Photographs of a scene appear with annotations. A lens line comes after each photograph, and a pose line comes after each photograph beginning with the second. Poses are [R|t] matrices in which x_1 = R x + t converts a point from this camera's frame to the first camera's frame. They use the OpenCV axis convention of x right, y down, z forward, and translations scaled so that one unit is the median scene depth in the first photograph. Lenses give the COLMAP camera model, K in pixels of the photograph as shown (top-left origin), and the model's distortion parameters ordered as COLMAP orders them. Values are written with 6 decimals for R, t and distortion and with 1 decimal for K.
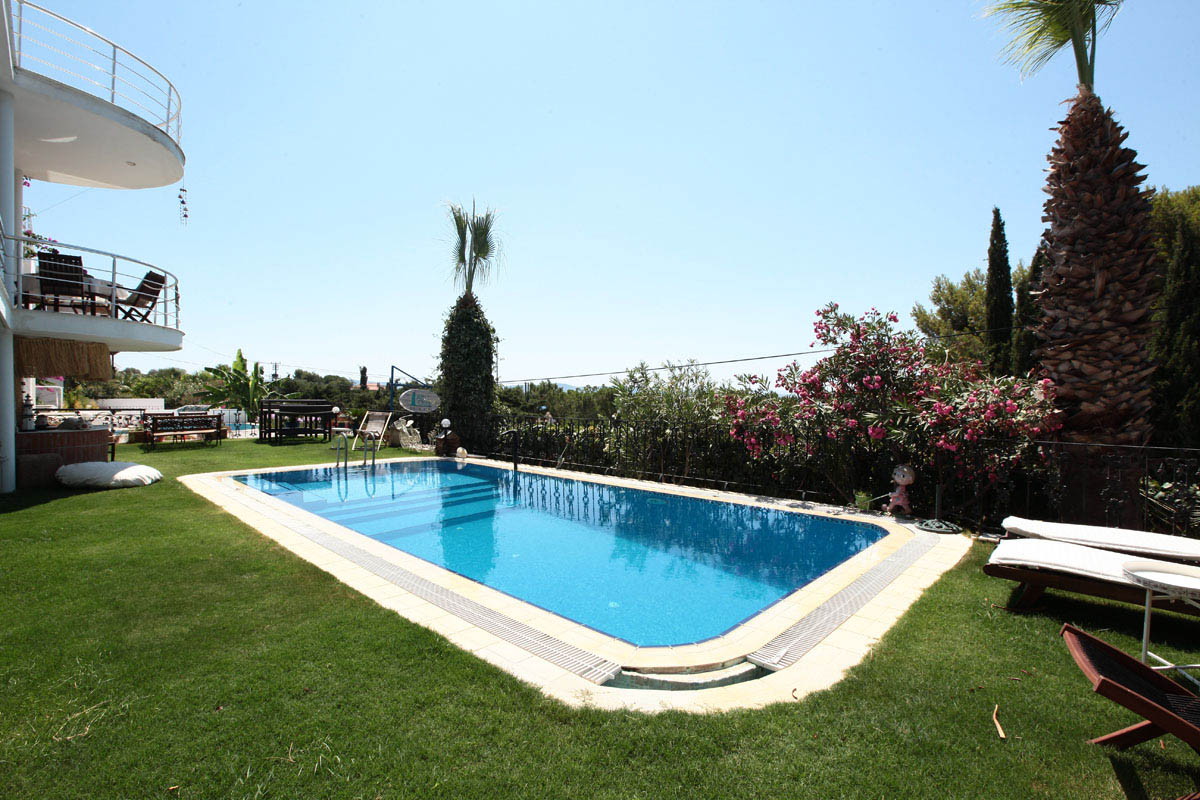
lens RADIAL K [[540.3, 0, 617.2], [0, 540.3, 401.5], [0, 0, 1]] dist [-0.015057, 0.000376]
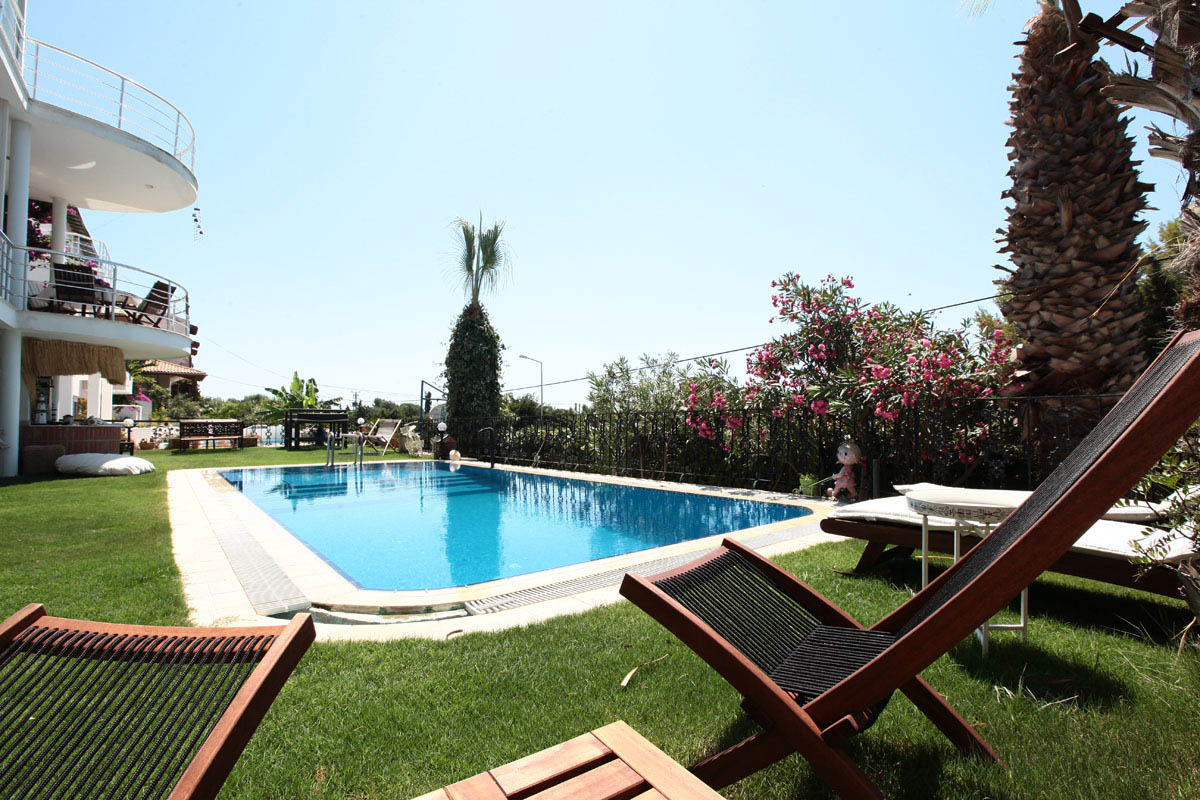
lens RADIAL K [[540.3, 0, 617.2], [0, 540.3, 401.5], [0, 0, 1]] dist [-0.015057, 0.000376]
pose [[0.991657, -0.015693, -0.127949, 0.220502], [0.009369, 0.998711, -0.049877, 0.075029], [0.128567, 0.048262, 0.990526, 0.064116]]
